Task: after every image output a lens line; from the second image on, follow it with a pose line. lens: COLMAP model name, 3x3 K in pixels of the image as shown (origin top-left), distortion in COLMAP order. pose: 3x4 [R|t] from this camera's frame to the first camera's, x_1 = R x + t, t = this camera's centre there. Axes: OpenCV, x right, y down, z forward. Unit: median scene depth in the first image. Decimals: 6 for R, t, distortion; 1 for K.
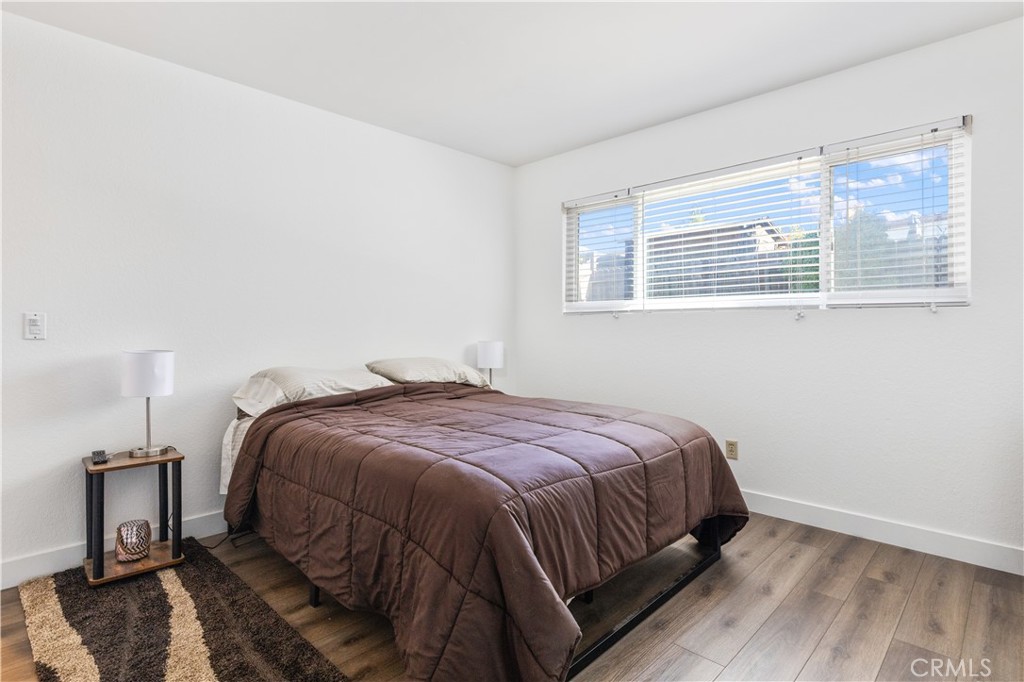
lens RADIAL K [[522.6, 0, 512.0], [0, 522.6, 341.0], [0, 0, 1]] dist [-0.000577, -0.000277]
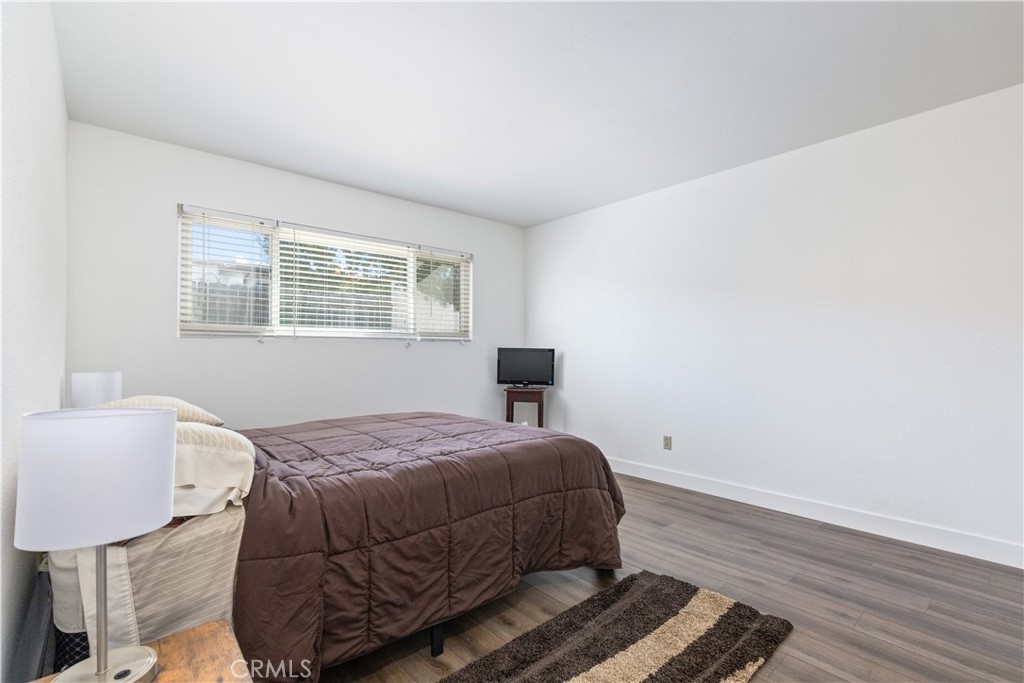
lens RADIAL K [[465.5, 0, 509.2], [0, 465.5, 357.6], [0, 0, 1]] dist [0.000483, -0.000131]
pose [[0.079926, -0.001564, 0.996800, -0.711884], [0.038735, 0.999248, -0.001538, 0.004638], [-0.996048, 0.038734, 0.079927, 0.489068]]
